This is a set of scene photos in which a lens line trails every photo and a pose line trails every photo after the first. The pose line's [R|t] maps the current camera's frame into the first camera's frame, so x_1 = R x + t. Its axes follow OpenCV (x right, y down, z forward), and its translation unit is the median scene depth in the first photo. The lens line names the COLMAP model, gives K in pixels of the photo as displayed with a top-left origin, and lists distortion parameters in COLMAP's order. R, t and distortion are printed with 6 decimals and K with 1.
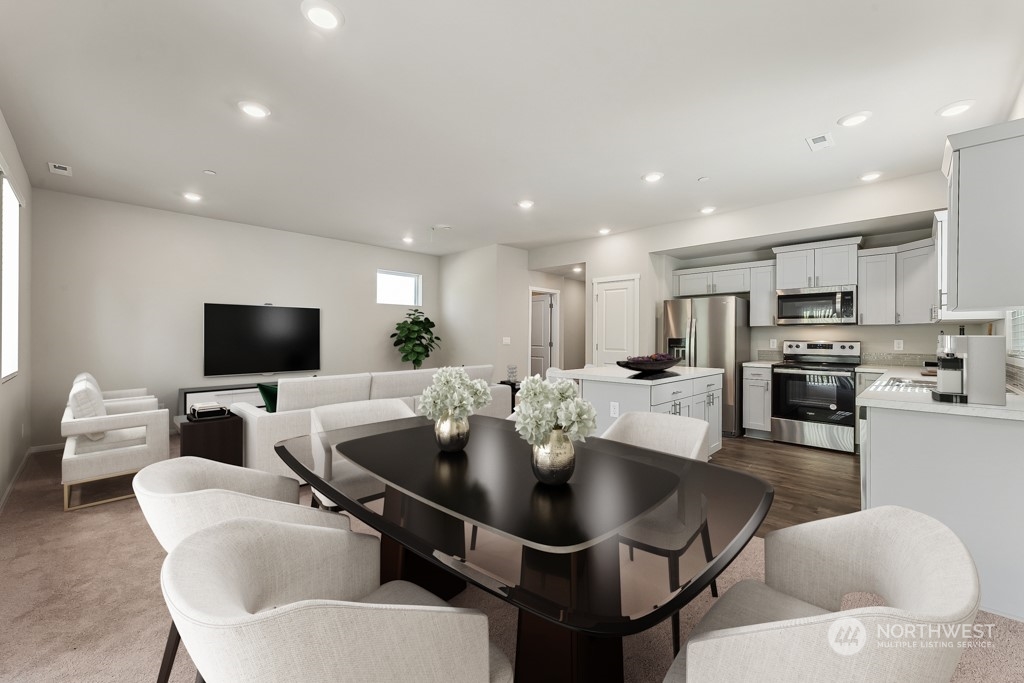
lens RADIAL K [[414.9, 0, 510.2], [0, 414.9, 339.1], [0, 0, 1]] dist [-0.001966, -0.000038]
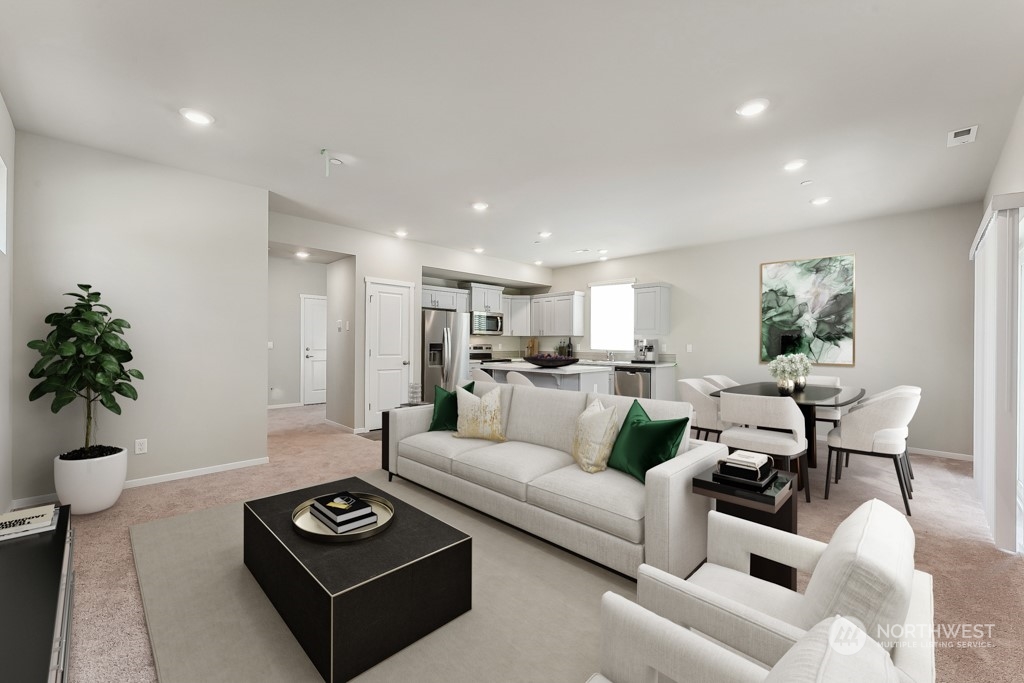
lens RADIAL K [[414.9, 0, 508.9], [0, 414.9, 340.4], [0, 0, 1]] dist [-0.001966, -0.000038]
pose [[0.030841, 0.003796, 0.999517, -0.872098], [-0.002459, 0.999990, -0.003722, -0.007301], [-0.999521, -0.002343, 0.030850, 0.841651]]
